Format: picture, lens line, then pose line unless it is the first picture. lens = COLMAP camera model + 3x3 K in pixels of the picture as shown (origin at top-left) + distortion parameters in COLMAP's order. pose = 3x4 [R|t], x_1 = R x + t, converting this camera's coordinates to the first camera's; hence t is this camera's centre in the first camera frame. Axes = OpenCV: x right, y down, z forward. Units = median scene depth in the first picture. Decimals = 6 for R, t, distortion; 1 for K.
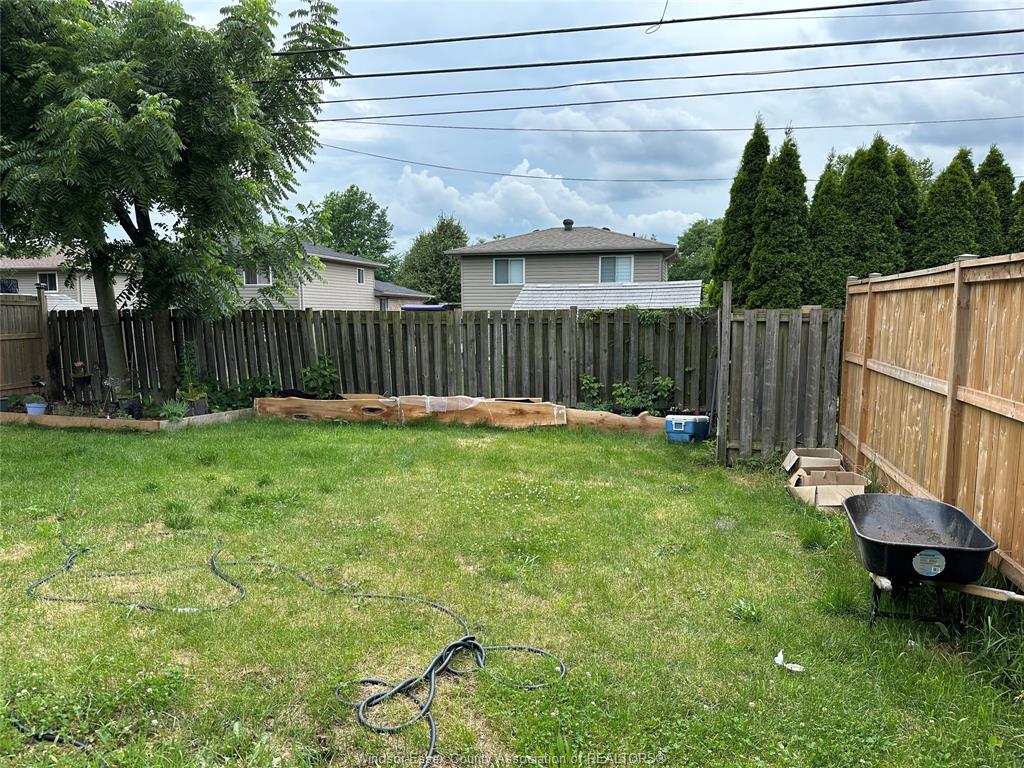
lens RADIAL K [[721.8, 0, 508.6], [0, 721.8, 388.4], [0, 0, 1]] dist [0.062299, -0.063283]
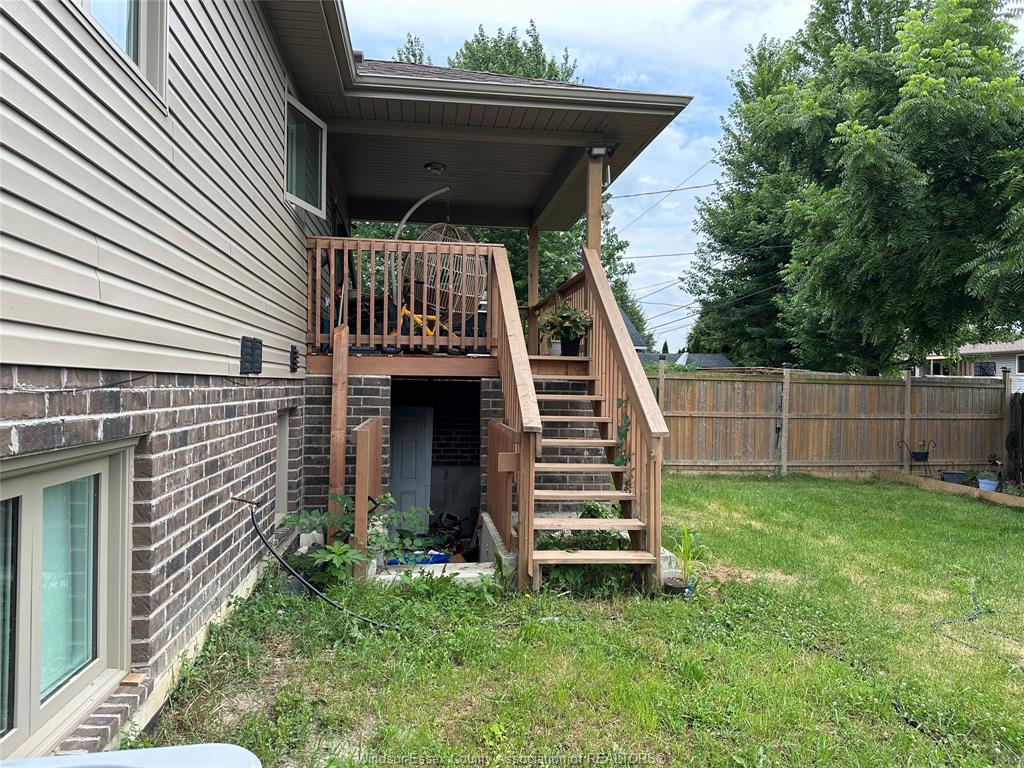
lens RADIAL K [[721.8, 0, 513.3], [0, 721.8, 386.5], [0, 0, 1]] dist [0.062299, -0.063283]
pose [[0.386312, 0.012849, -0.922279, 0.086939], [-0.117417, 0.992453, -0.035355, 0.006161], [0.914864, 0.121950, 0.384905, -0.065182]]
